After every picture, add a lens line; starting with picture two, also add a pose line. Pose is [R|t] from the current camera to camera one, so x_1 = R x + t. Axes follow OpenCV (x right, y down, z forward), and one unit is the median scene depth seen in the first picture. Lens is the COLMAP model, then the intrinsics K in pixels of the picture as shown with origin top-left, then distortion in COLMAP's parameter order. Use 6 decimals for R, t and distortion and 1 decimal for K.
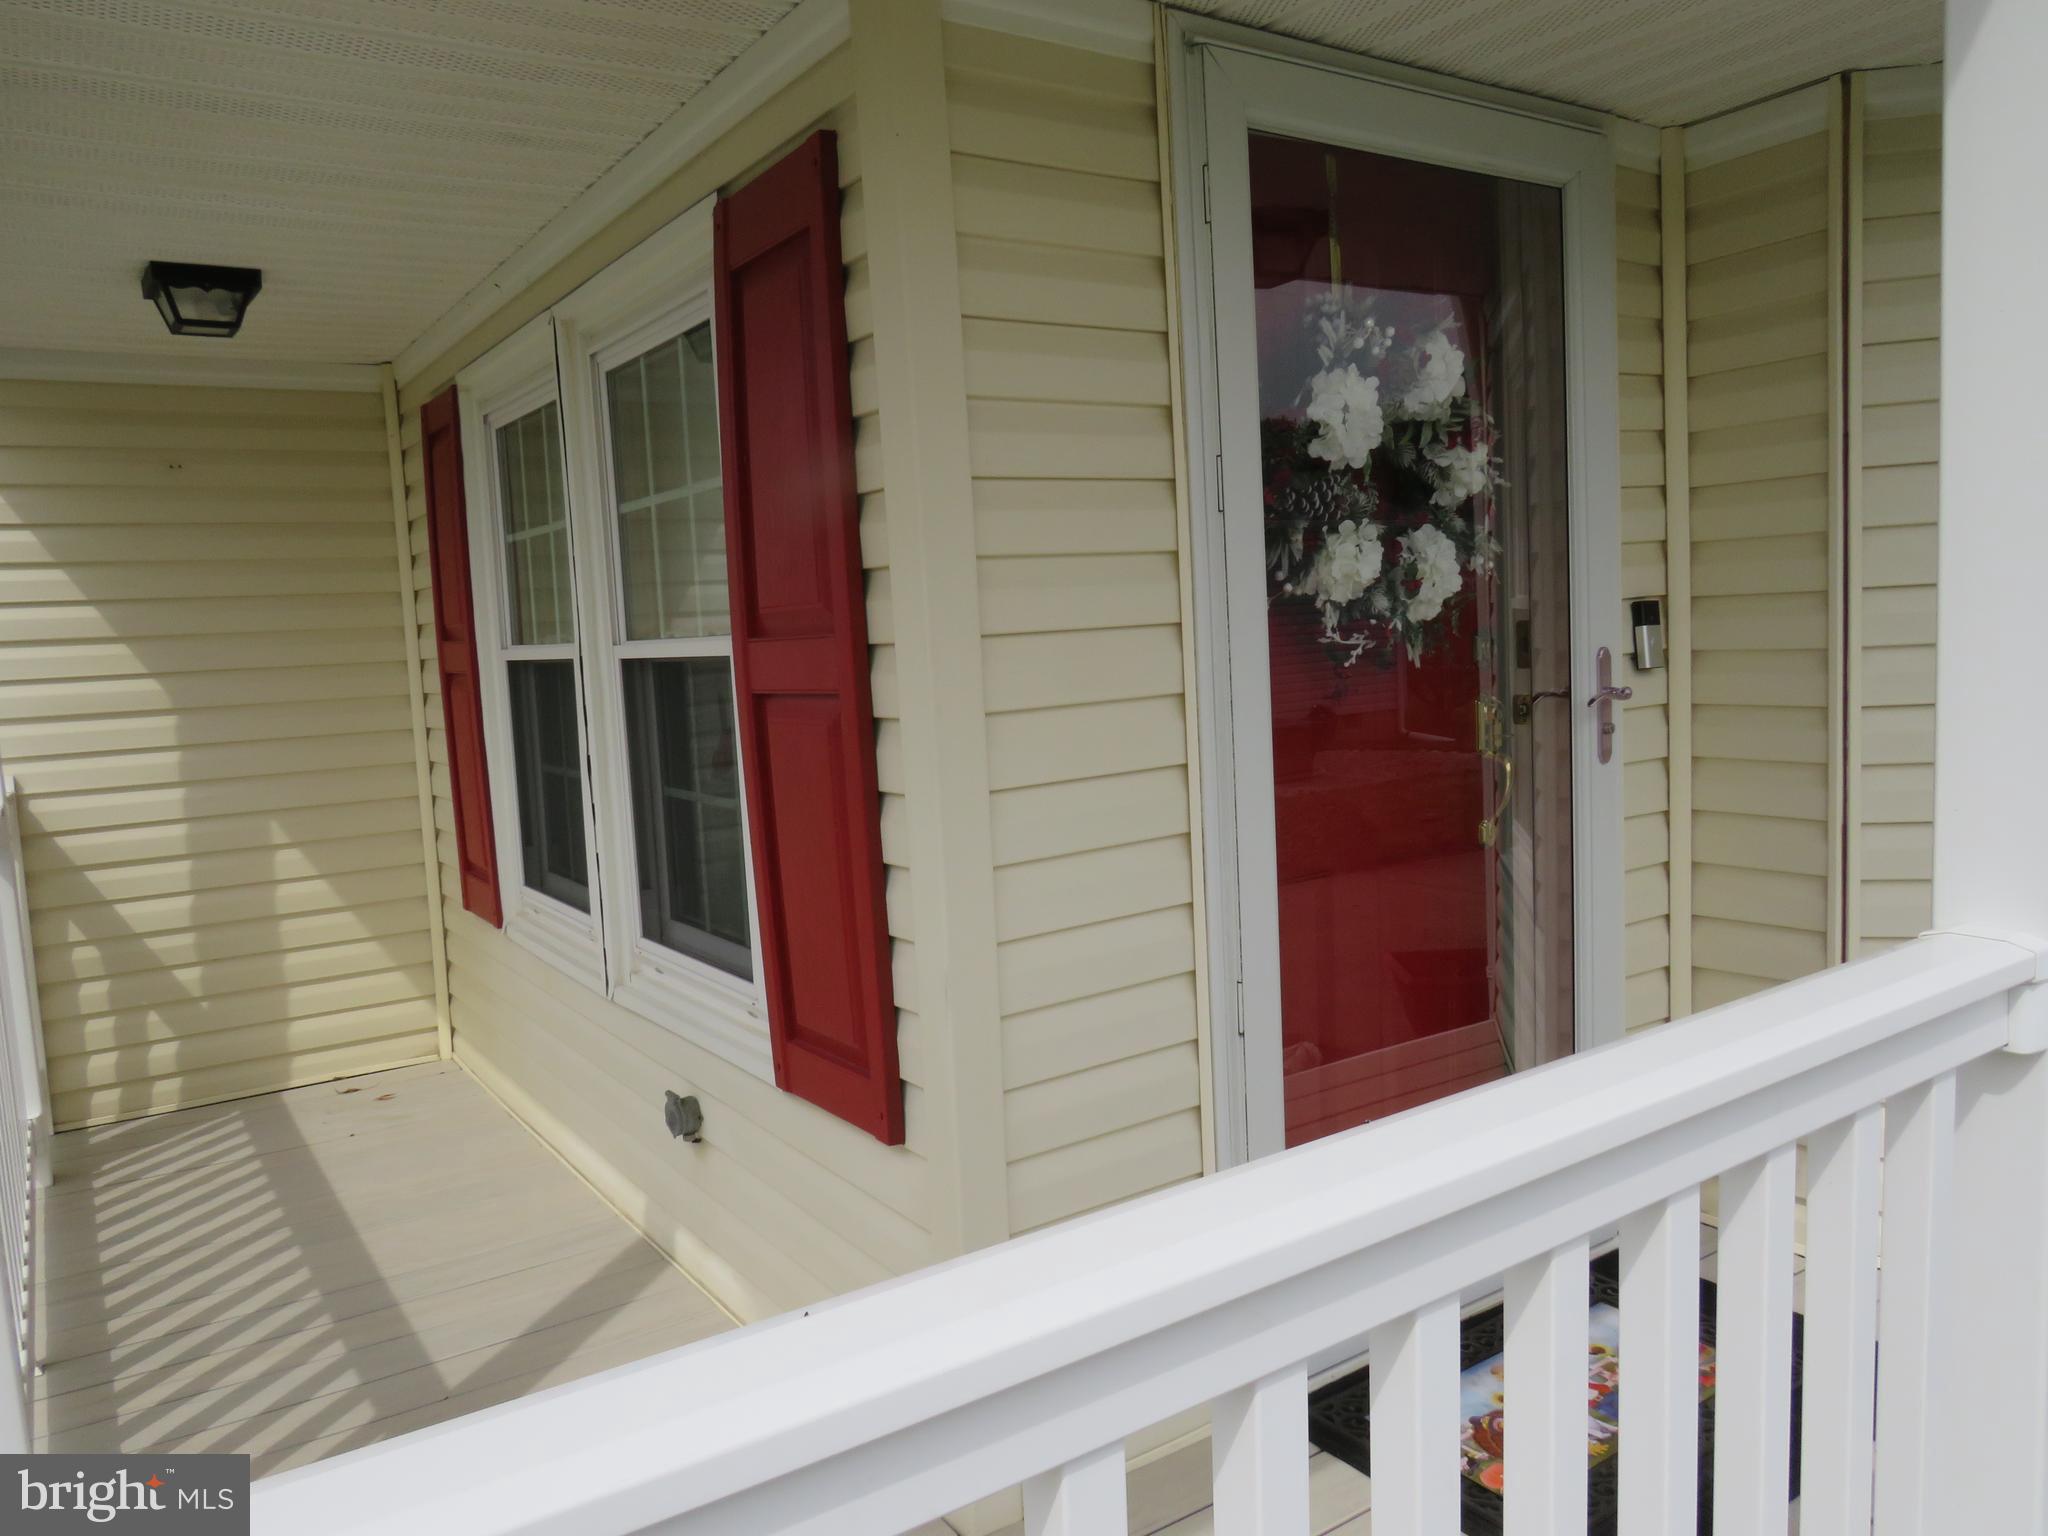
lens RADIAL K [[1462.6, 0, 1027.8], [0, 1462.6, 773.5], [0, 0, 1]] dist [-0.021092, 0.001233]
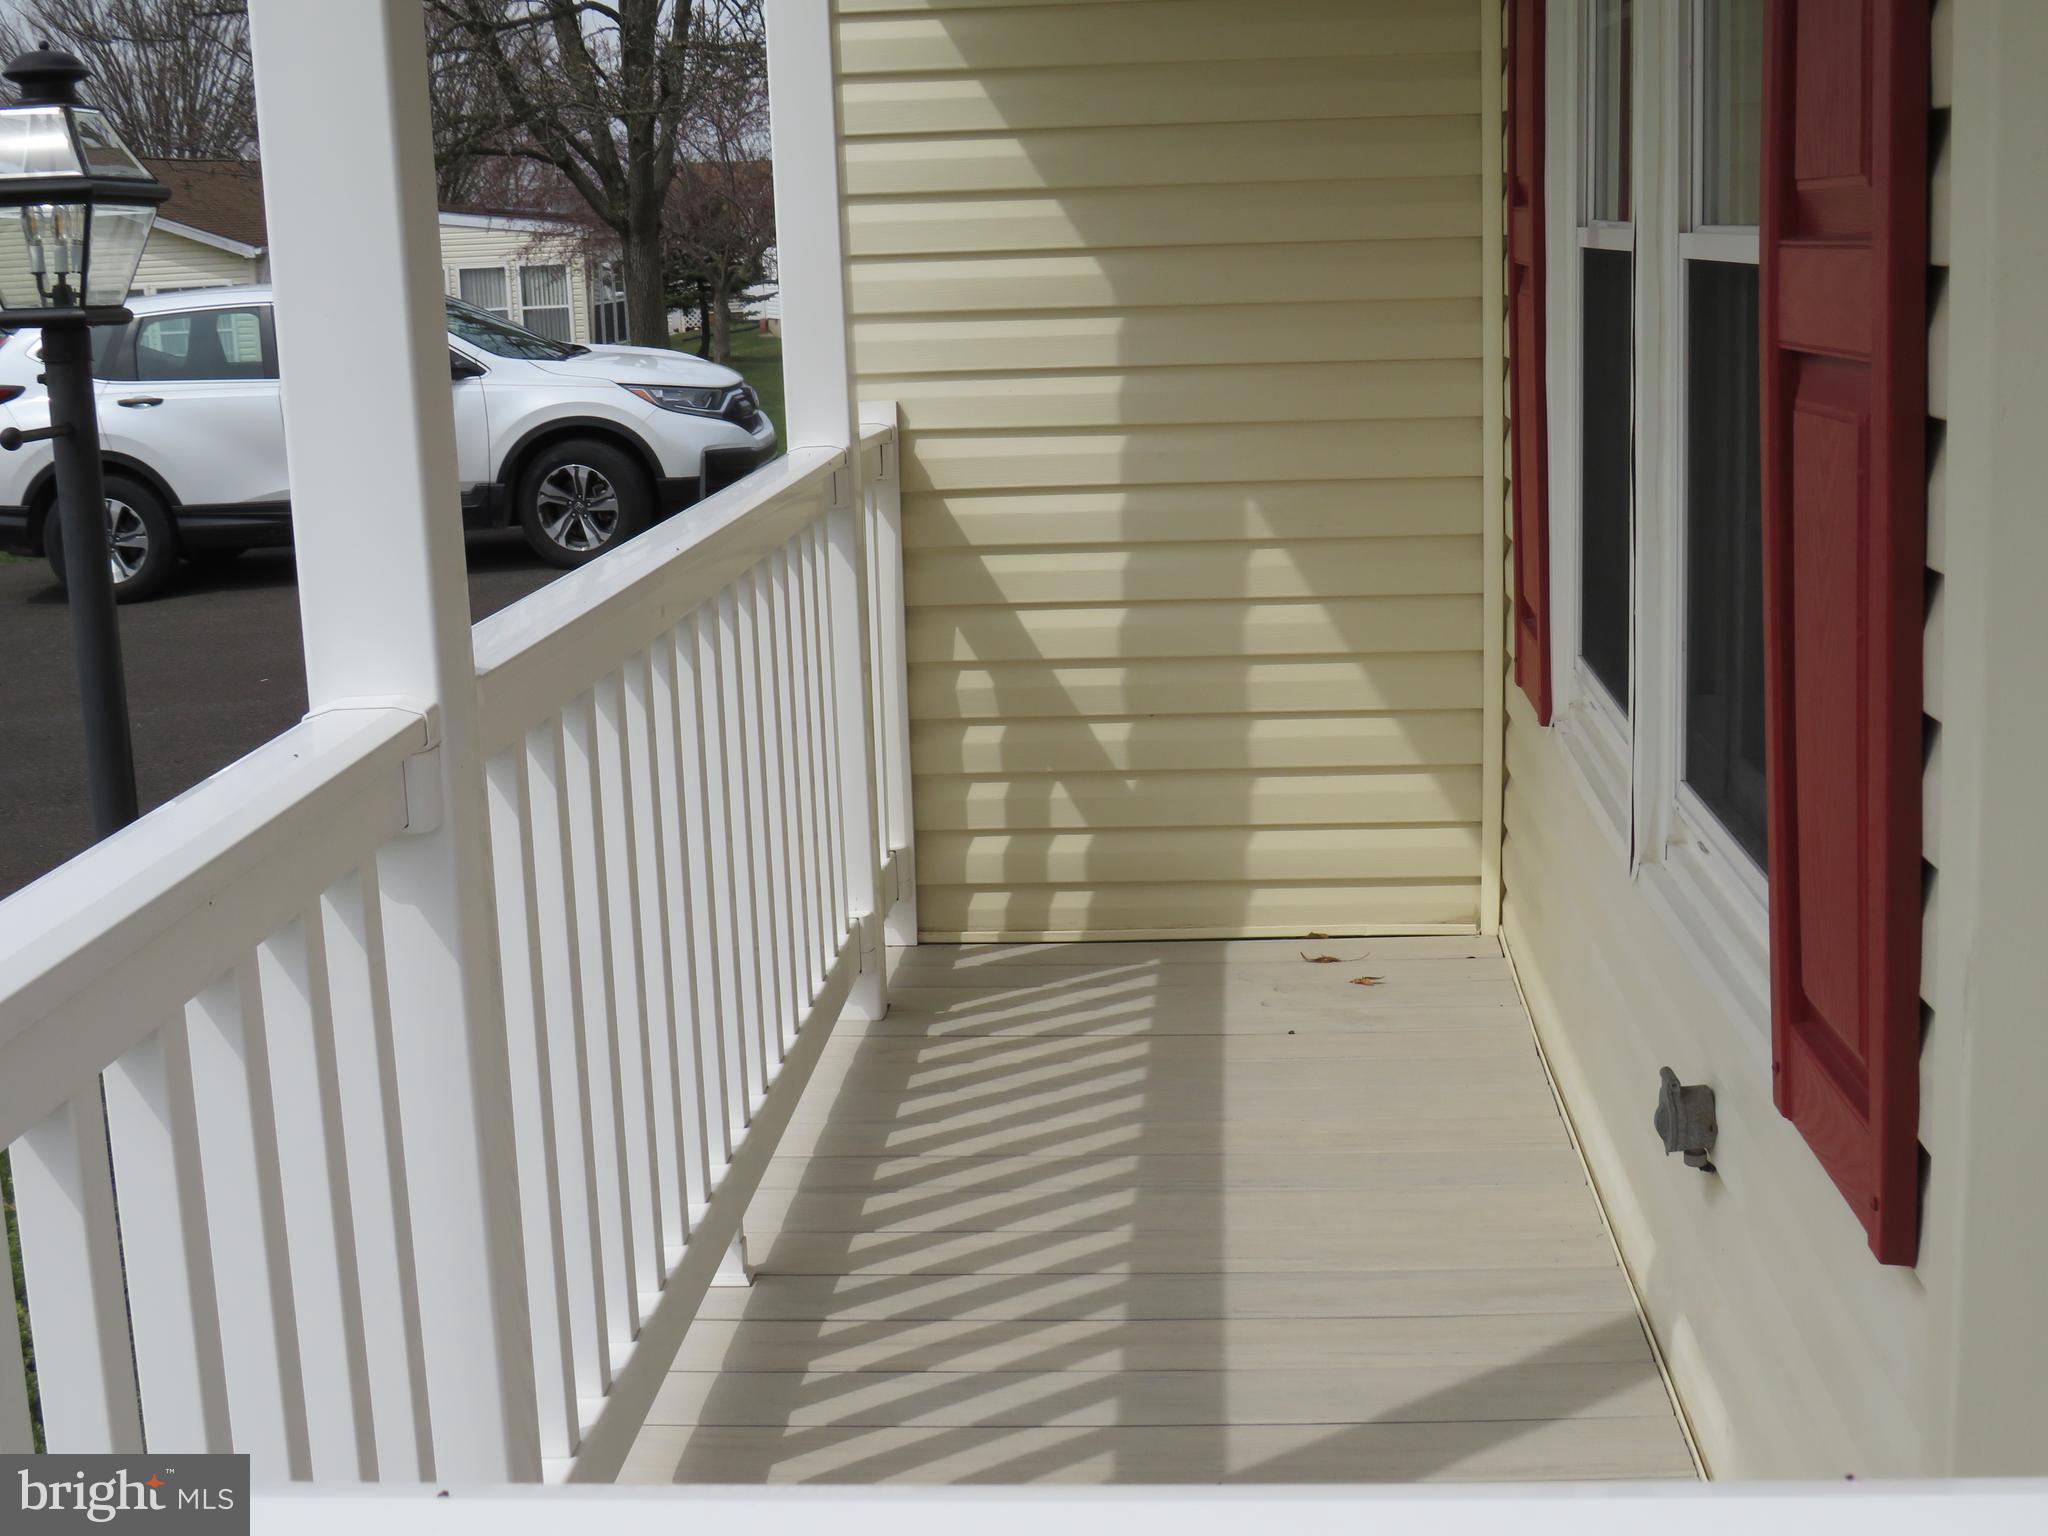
lens RADIAL K [[2724.3, 0, 1027.6], [0, 2724.3, 772.0], [0, 0, 1]] dist [-0.066881, 0.000000]
pose [[0.794518, 0.140586, -0.590742, 0.098470], [-0.066312, 0.987100, 0.145726, -0.015540], [0.603609, -0.076609, 0.793592, 0.041794]]
